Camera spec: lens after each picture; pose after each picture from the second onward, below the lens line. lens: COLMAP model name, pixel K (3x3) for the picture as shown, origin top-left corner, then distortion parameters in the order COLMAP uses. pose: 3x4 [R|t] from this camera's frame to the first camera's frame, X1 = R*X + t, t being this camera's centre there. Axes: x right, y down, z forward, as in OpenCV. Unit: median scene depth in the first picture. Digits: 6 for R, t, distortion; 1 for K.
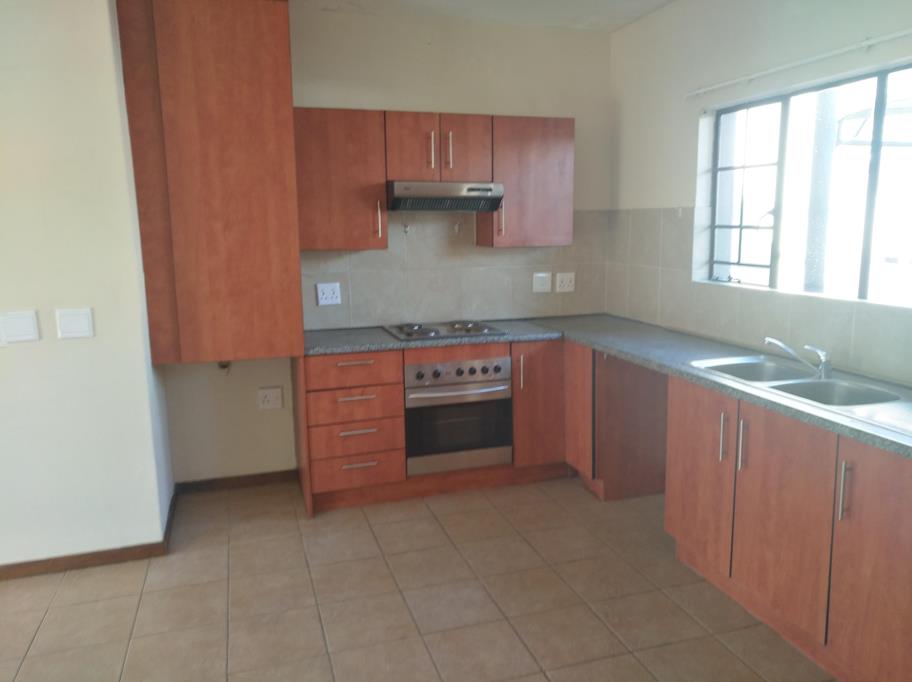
lens RADIAL K [[688.1, 0, 454.2], [0, 688.1, 337.3], [0, 0, 1]] dist [-0.010572, 0.036172]
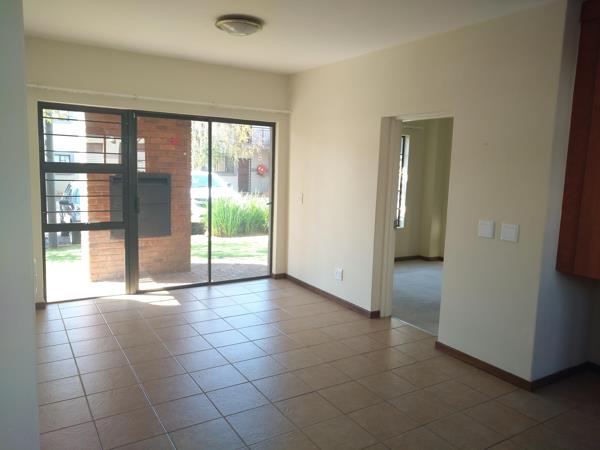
lens RADIAL K [[452.7, 0, 298.6], [0, 452.7, 223.7], [0, 0, 1]] dist [-0.010572, 0.036172]
pose [[0.243299, 0.142751, -0.959389, 0.402147], [-0.188553, 0.977203, 0.097585, -0.053112], [0.951448, 0.157154, 0.264668, 0.195456]]
